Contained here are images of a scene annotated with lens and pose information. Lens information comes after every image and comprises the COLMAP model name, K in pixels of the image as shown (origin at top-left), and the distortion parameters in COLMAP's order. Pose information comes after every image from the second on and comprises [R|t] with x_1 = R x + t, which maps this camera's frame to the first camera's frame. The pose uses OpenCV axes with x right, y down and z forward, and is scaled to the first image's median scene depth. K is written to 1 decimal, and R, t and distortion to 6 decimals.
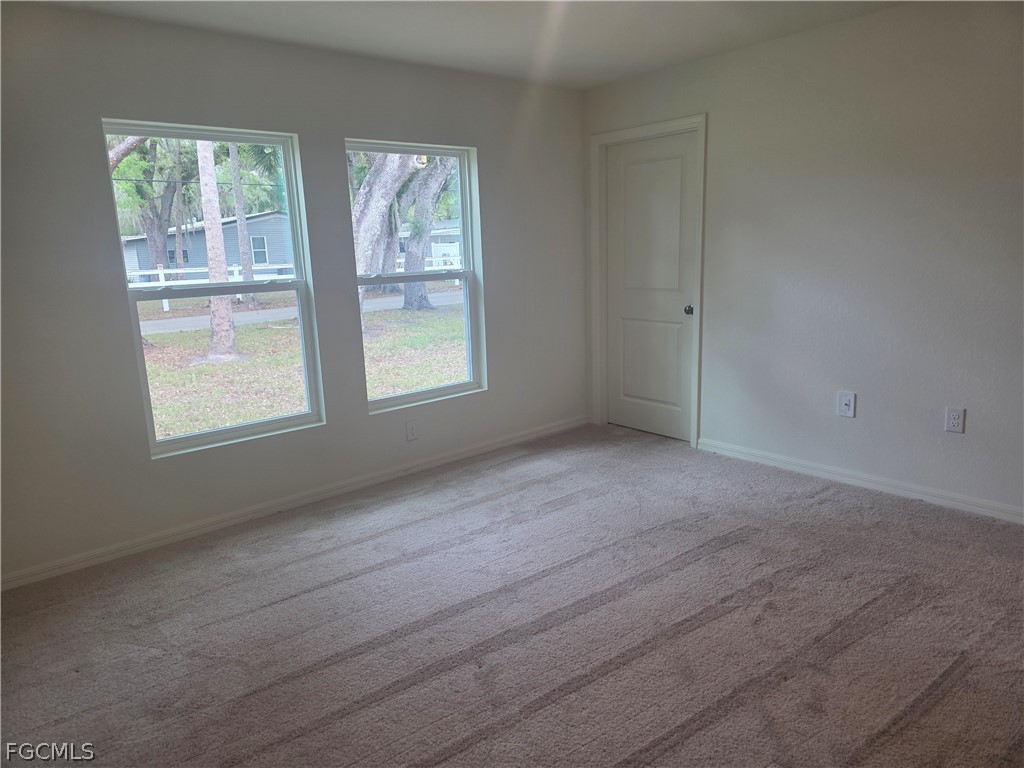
lens RADIAL K [[716.0, 0, 512.0], [0, 716.0, 384.0], [0, 0, 1]] dist [0.063312, -0.064323]
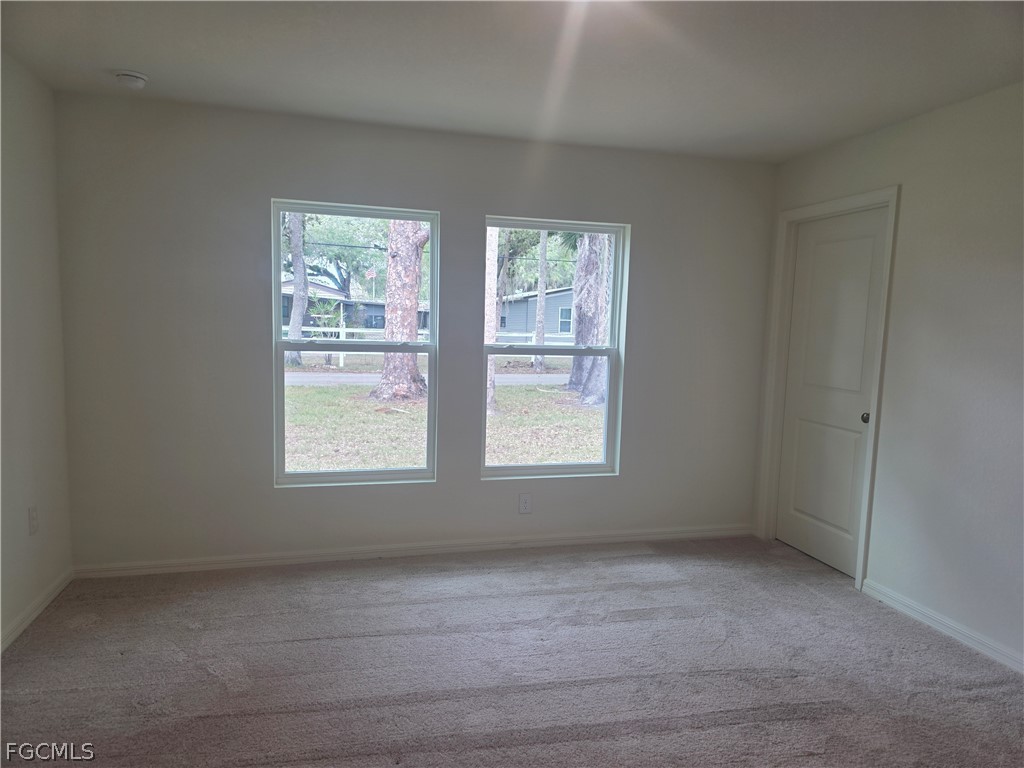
lens RADIAL K [[716.0, 0, 512.0], [0, 716.0, 384.0], [0, 0, 1]] dist [0.063312, -0.064323]
pose [[0.896230, 0.102210, -0.431654, 0.270362], [-0.146065, 0.986823, -0.069602, -0.028080], [0.418852, 0.125429, 0.899350, 0.099162]]
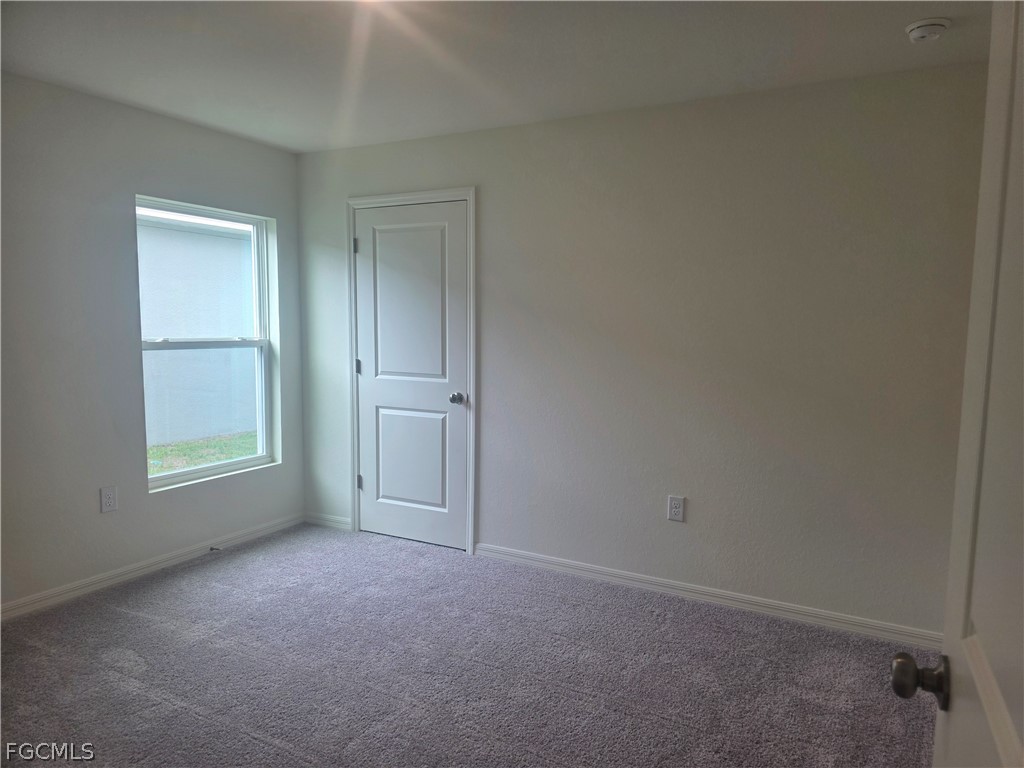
lens RADIAL K [[716.0, 0, 512.0], [0, 716.0, 384.0], [0, 0, 1]] dist [0.063312, -0.064323]
pose [[0.955709, 0.018564, 0.293727, -0.028852], [0.012210, 0.994648, -0.102593, 0.005756], [-0.294060, 0.101636, 0.950368, -0.022883]]
